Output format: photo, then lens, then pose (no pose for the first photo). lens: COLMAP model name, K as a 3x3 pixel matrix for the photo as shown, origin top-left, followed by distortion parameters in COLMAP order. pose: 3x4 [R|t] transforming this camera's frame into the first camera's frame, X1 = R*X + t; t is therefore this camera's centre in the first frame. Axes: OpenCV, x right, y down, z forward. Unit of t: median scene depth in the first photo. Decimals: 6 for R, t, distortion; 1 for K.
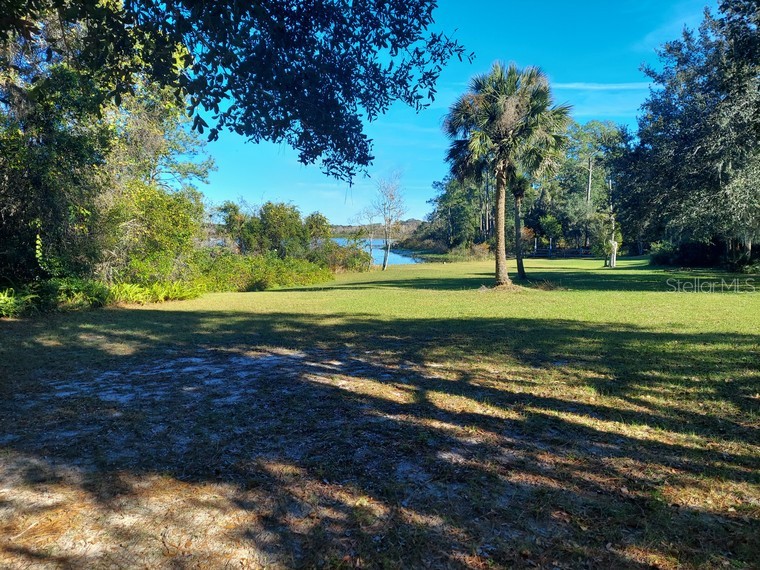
lens RADIAL K [[540.2, 0, 380.0], [0, 540.2, 285.0], [0, 0, 1]] dist [0.106088, -0.125691]
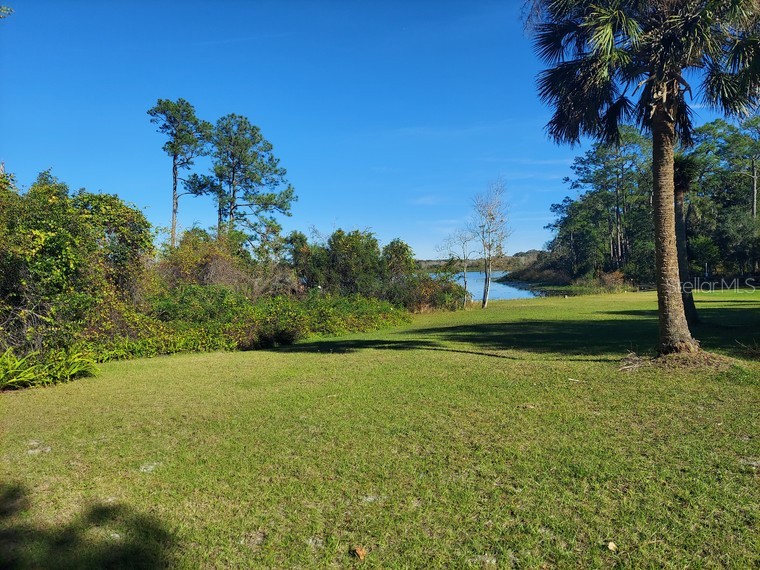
lens RADIAL K [[540.2, 0, 380.0], [0, 540.2, 285.0], [0, 0, 1]] dist [0.106088, -0.125691]
pose [[0.976333, -0.026089, -0.214696, 0.025305], [0.012360, 0.997806, -0.065041, -0.008970], [0.215921, 0.060848, 0.974513, 0.151366]]
